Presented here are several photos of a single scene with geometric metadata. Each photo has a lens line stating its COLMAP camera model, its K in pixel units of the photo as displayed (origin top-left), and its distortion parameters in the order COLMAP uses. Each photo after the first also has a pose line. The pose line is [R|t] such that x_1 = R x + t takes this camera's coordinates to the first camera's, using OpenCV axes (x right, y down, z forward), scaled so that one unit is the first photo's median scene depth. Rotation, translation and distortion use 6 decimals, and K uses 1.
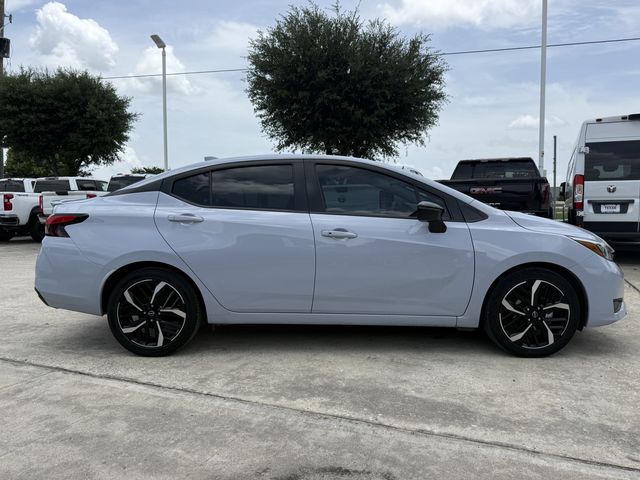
lens RADIAL K [[477.2, 0, 320.0], [0, 477.2, 240.0], [0, 0, 1]] dist [-0.003179, -0.008110]
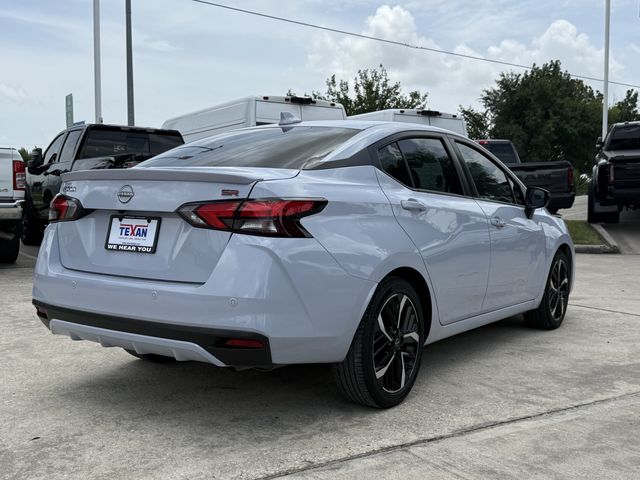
lens RADIAL K [[694.9, 0, 304.2], [0, 694.9, 239.5], [0, 0, 1]] dist [0.149368, -0.298513]
pose [[0.571812, -0.034129, 0.819674, -1.462499], [0.034246, 0.999256, 0.017716, -0.021322], [-0.819670, 0.017941, 0.572556, 0.612241]]
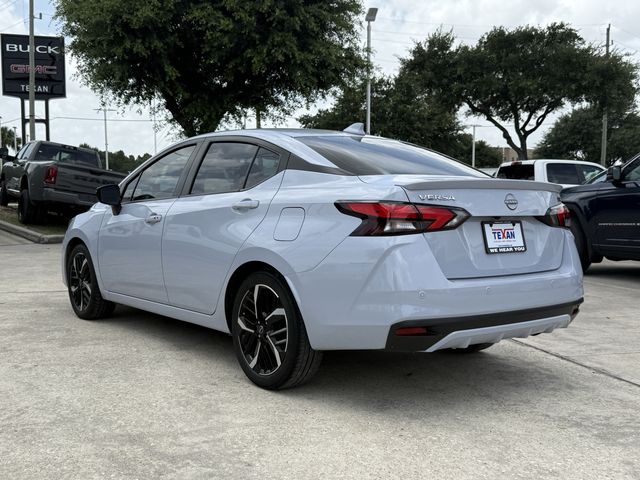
lens RADIAL K [[694.9, 0, 304.2], [0, 694.9, 239.5], [0, 0, 1]] dist [0.149368, -0.298513]
pose [[-0.606098, -0.044647, 0.794136, -1.486476], [0.048401, 0.994503, 0.092852, -0.146014], [-0.793916, 0.094714, -0.600605, 2.463316]]
